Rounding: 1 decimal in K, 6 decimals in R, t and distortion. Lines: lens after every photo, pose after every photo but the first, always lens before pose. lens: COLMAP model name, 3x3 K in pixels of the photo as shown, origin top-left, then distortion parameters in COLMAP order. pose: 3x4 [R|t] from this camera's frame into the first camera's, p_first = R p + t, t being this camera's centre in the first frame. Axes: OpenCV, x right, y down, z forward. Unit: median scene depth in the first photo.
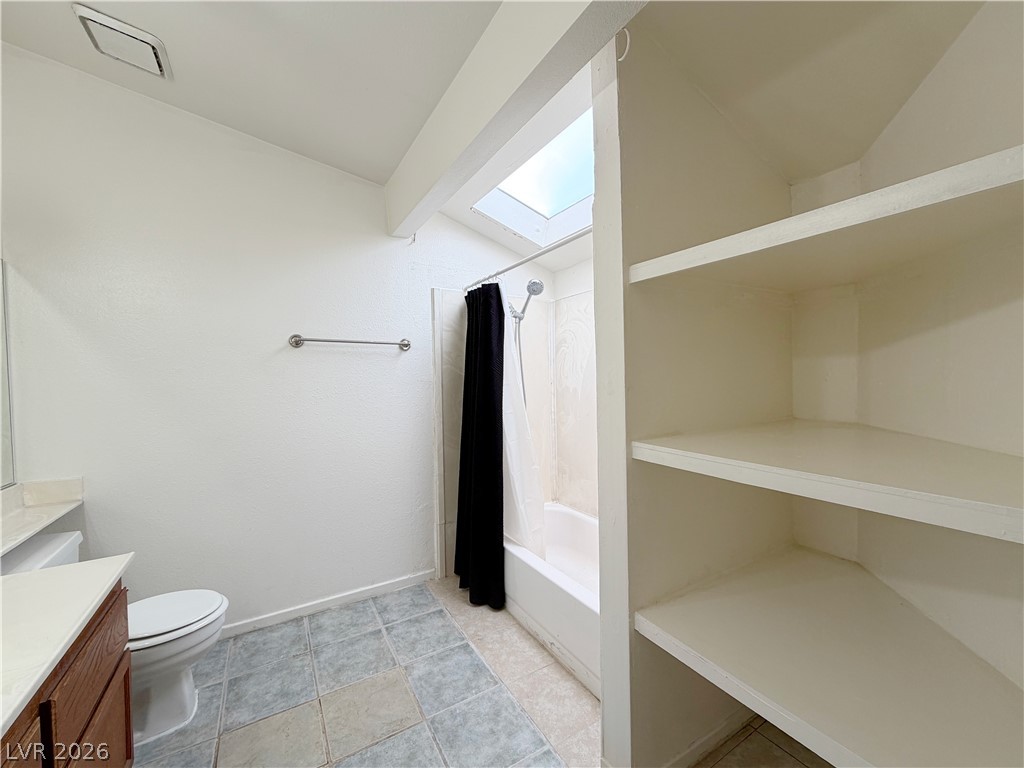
lens RADIAL K [[409.1, 0, 508.7], [0, 409.1, 385.3], [0, 0, 1]] dist [0.000531, 0.000060]
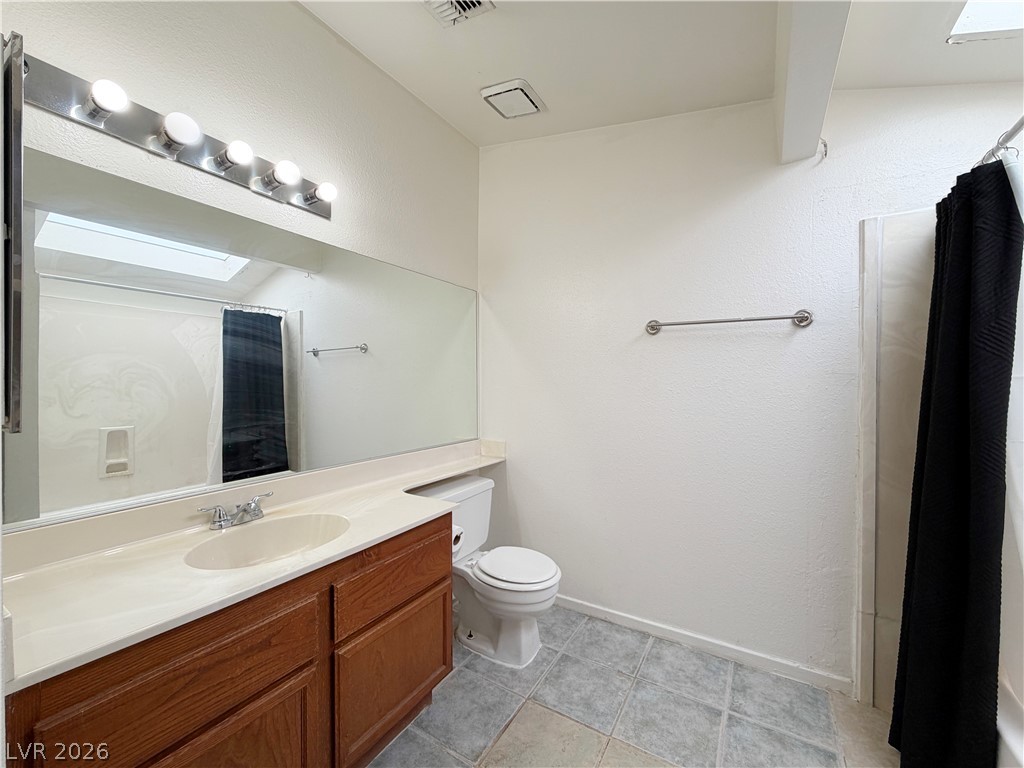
lens RADIAL K [[409.1, 0, 508.7], [0, 409.1, 385.3], [0, 0, 1]] dist [0.000531, 0.000060]
pose [[0.463059, 0.023533, -0.886015, 0.138095], [-0.026239, 0.999573, 0.012836, 0.016404], [0.885939, 0.017304, 0.463479, 0.307780]]
